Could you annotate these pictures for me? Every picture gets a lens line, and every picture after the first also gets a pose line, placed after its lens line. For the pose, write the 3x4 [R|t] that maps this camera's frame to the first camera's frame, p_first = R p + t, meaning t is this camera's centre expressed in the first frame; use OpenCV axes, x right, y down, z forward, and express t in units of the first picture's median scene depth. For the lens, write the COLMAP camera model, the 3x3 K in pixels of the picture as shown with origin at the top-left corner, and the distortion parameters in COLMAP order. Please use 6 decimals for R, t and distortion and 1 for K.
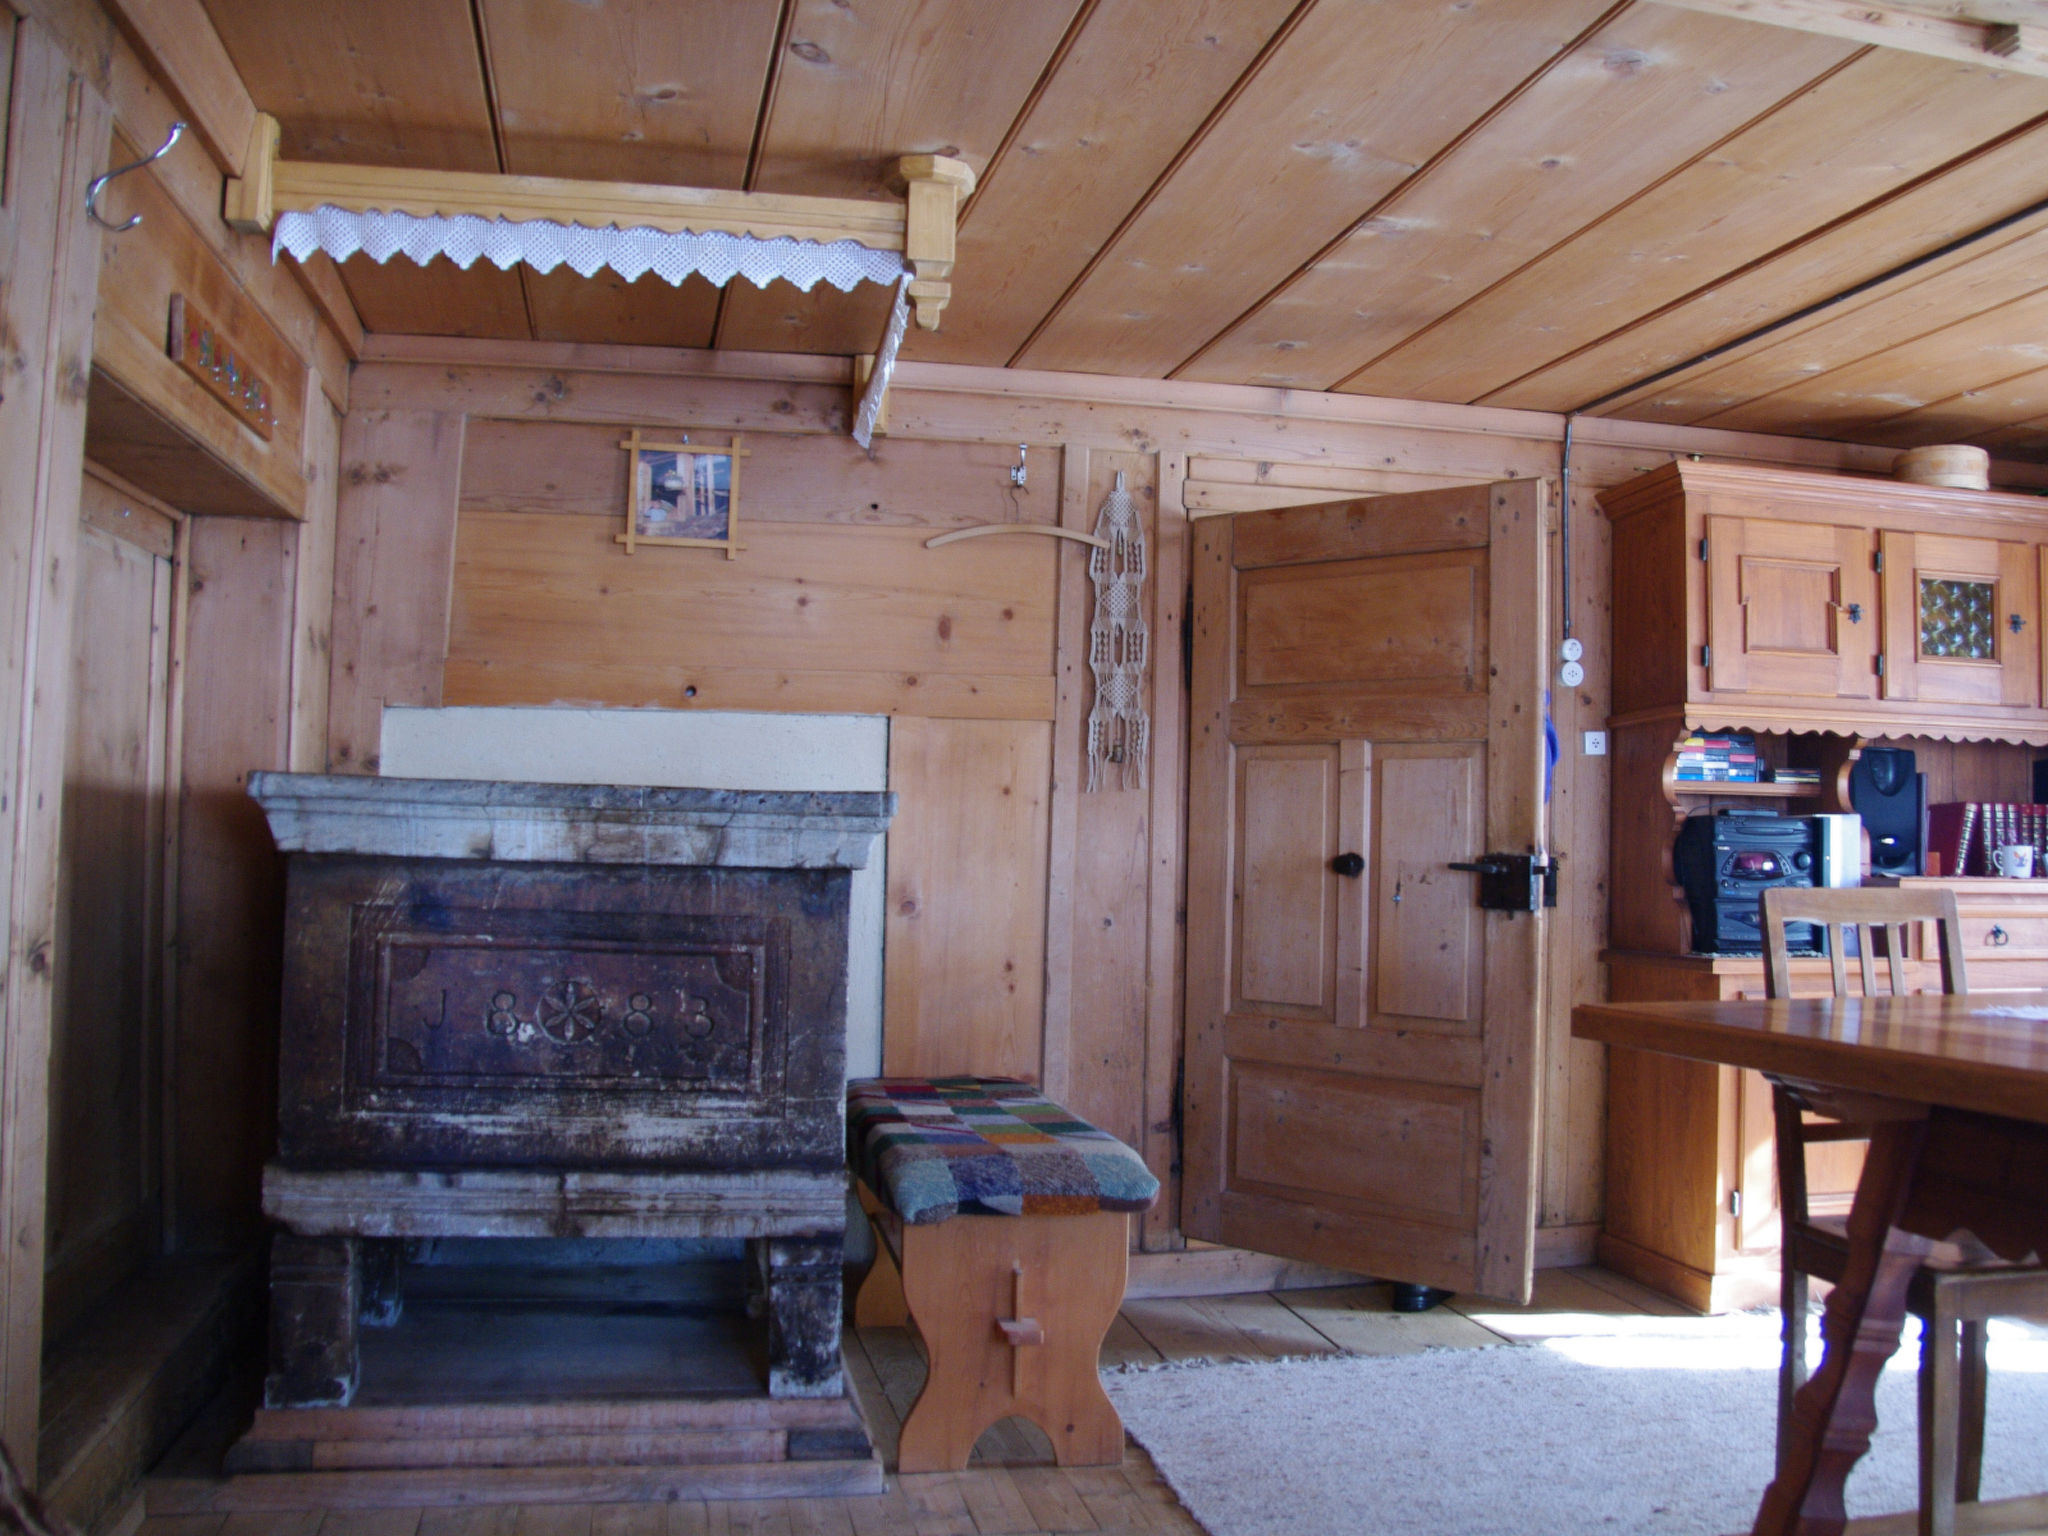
lens RADIAL K [[1809.0, 0, 1138.6], [0, 1809.0, 789.1], [0, 0, 1]] dist [-0.182020, 0.118835]
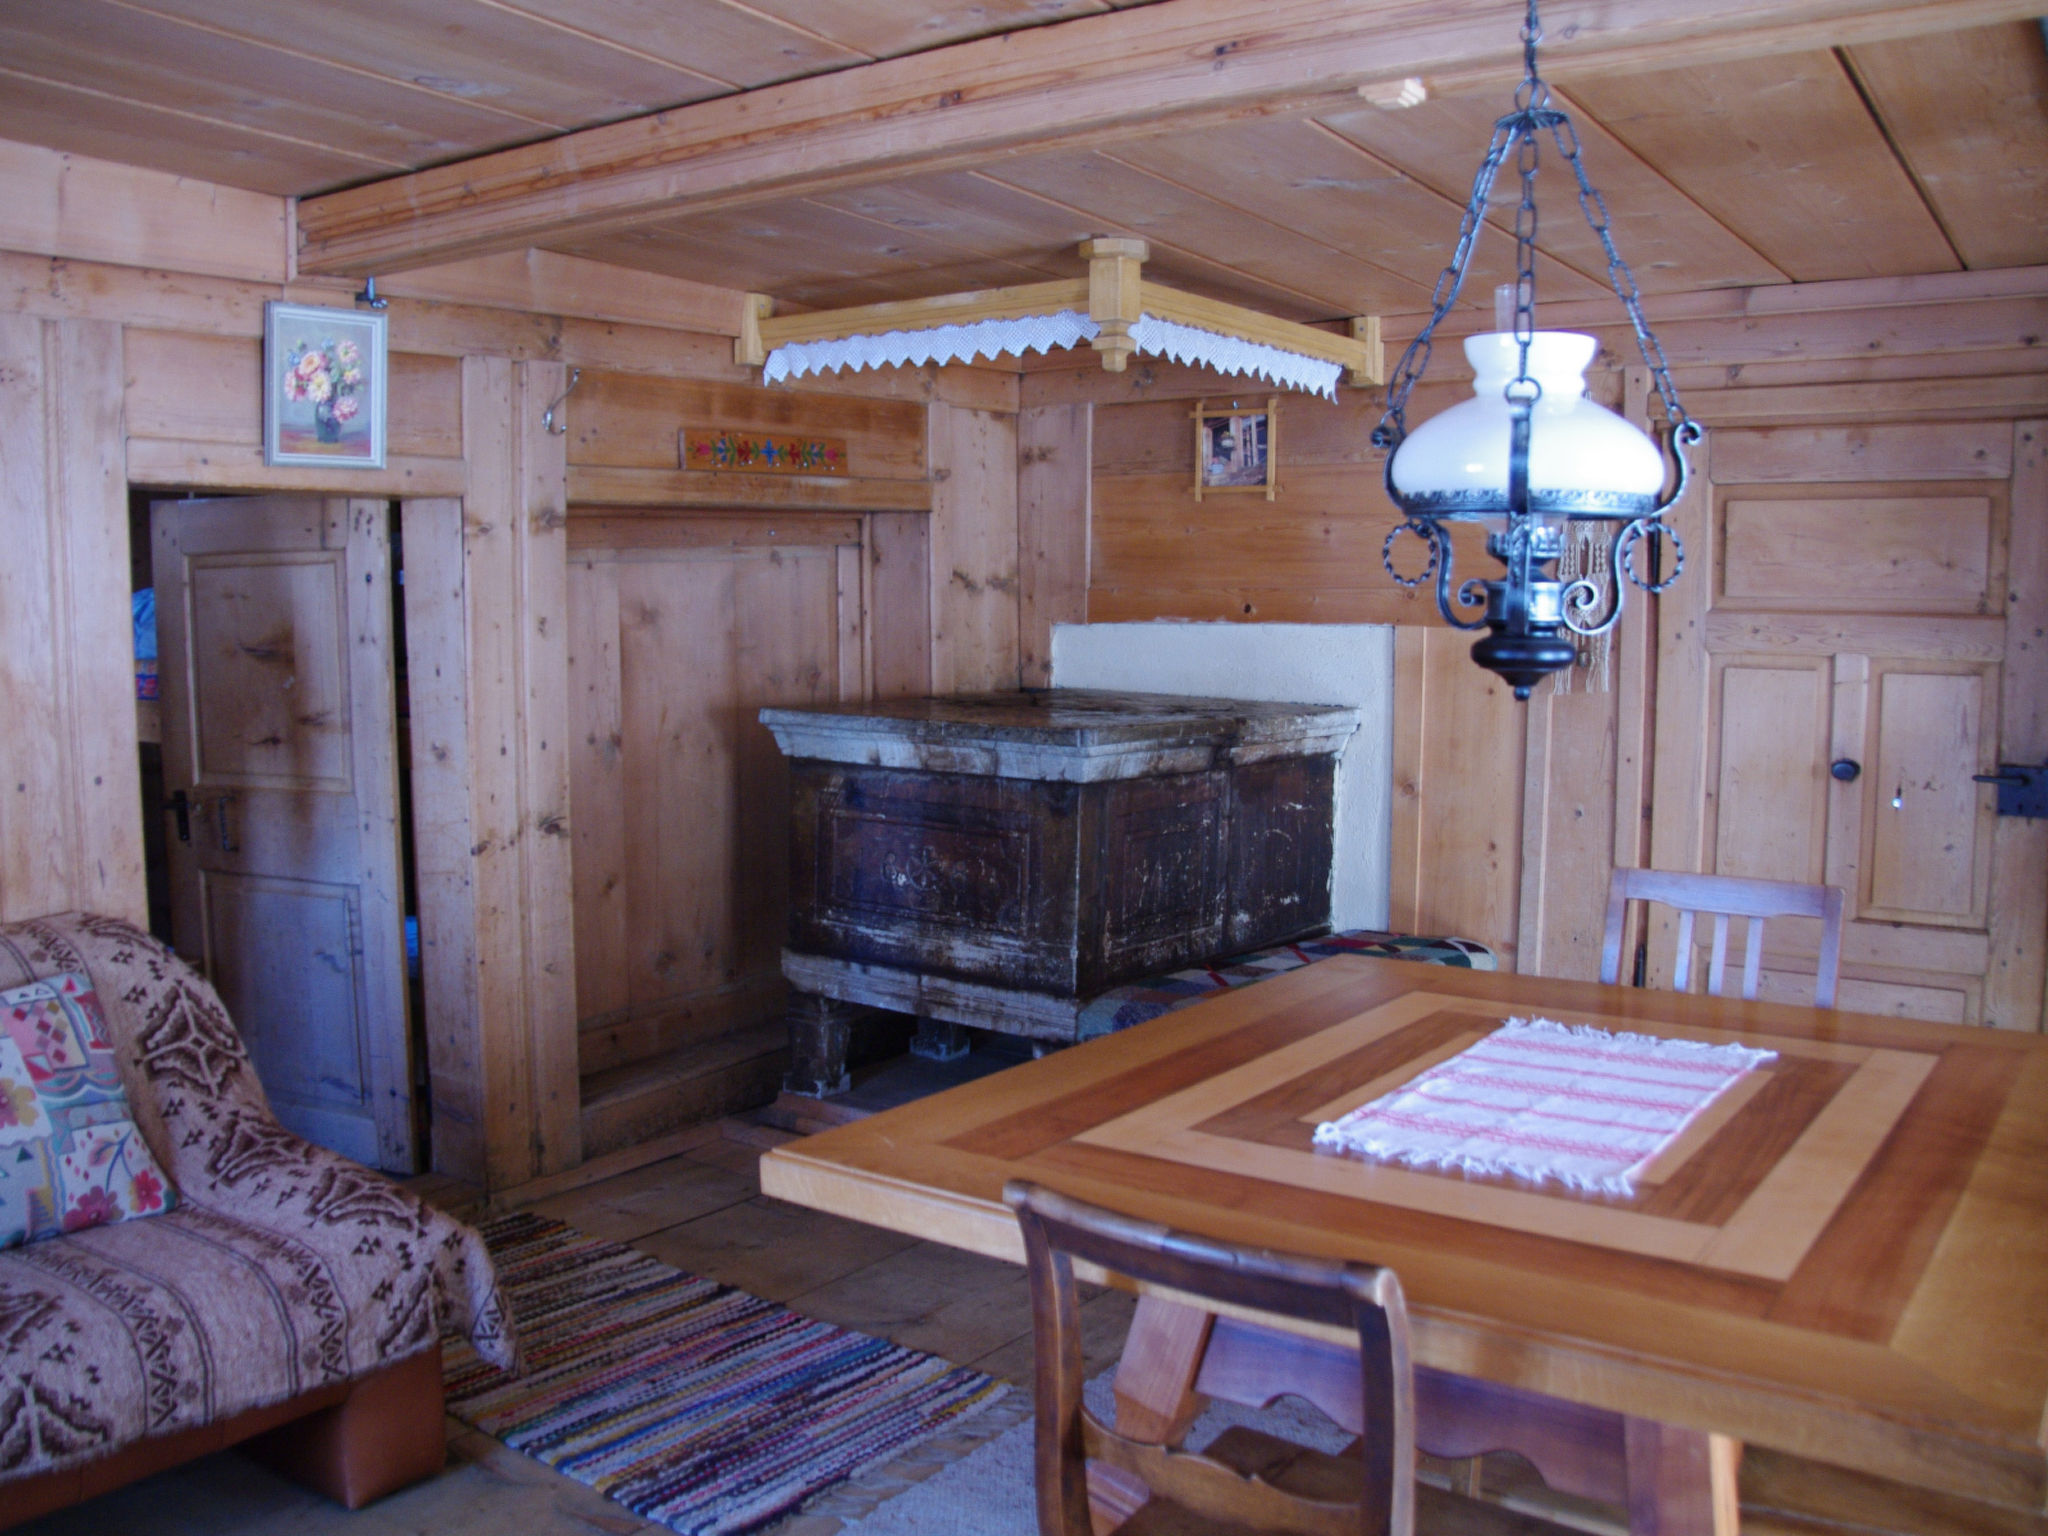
lens RADIAL K [[1809.0, 0, 1017.1], [0, 1809.0, 778.2], [0, 0, 1]] dist [-0.182020, 0.118835]
pose [[0.639472, 0.061528, -0.766349, 0.758569], [0.032925, 0.993686, 0.107254, -0.094522], [0.768109, -0.093818, 0.633409, 0.083310]]
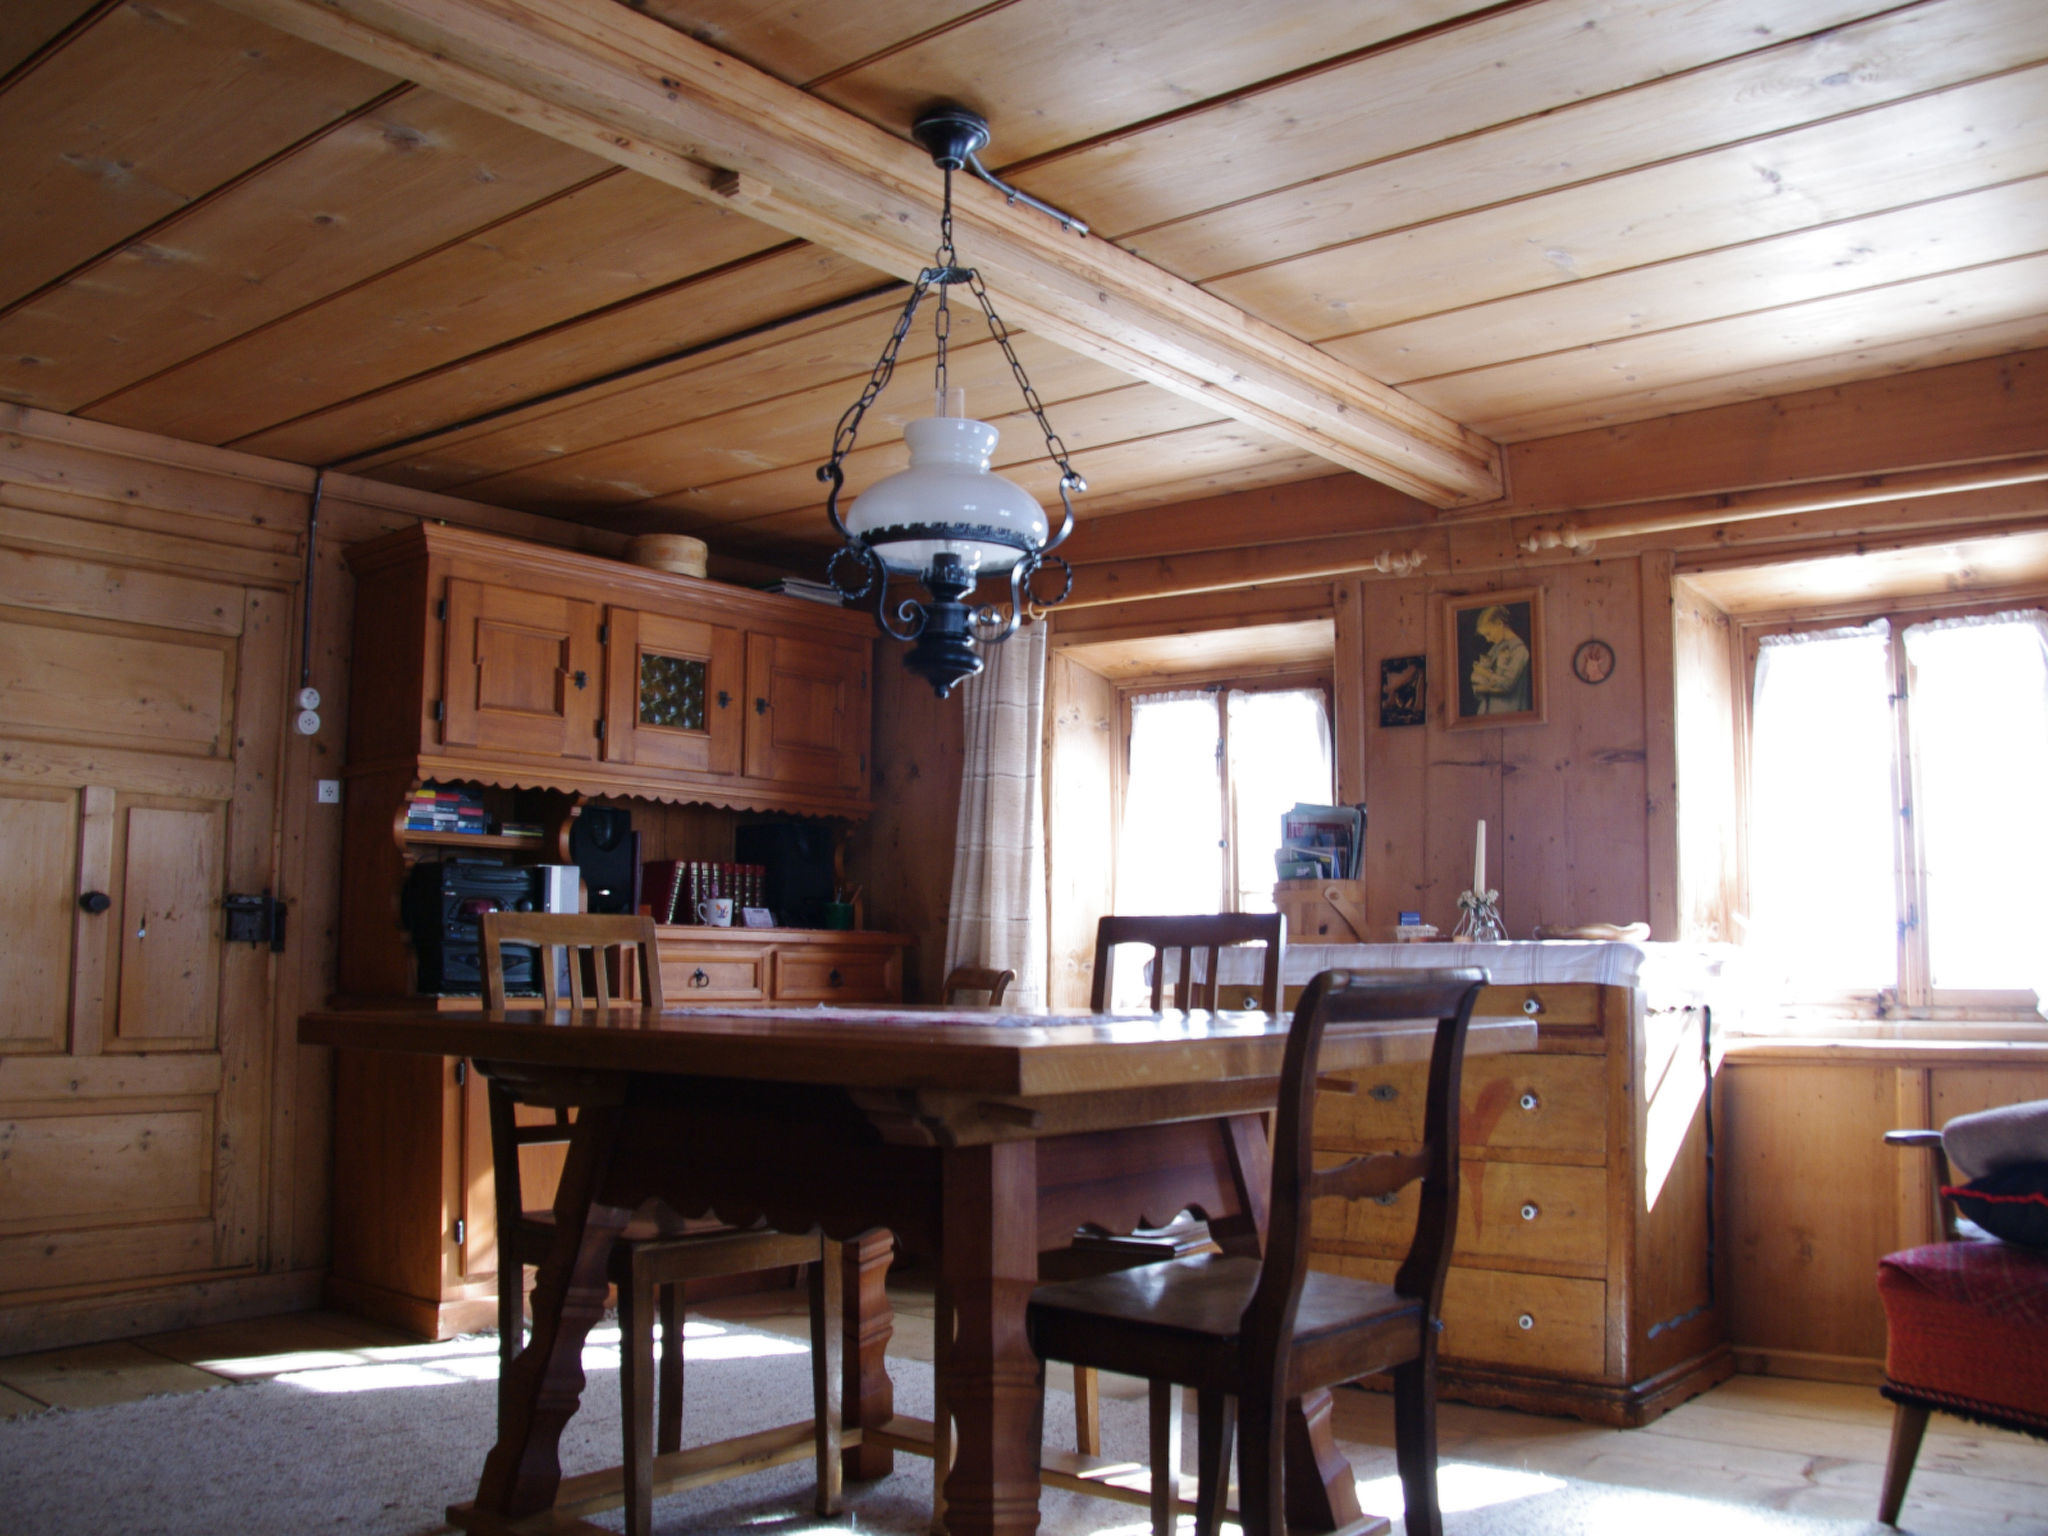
lens RADIAL K [[1809.0, 0, 1029.5], [0, 1809.0, 774.2], [0, 0, 1]] dist [-0.182020, 0.118835]
pose [[0.808752, 0.048214, 0.586170, -0.014680], [-0.015819, 0.998057, -0.060268, 0.026646], [-0.587937, 0.039469, 0.807943, -0.064227]]
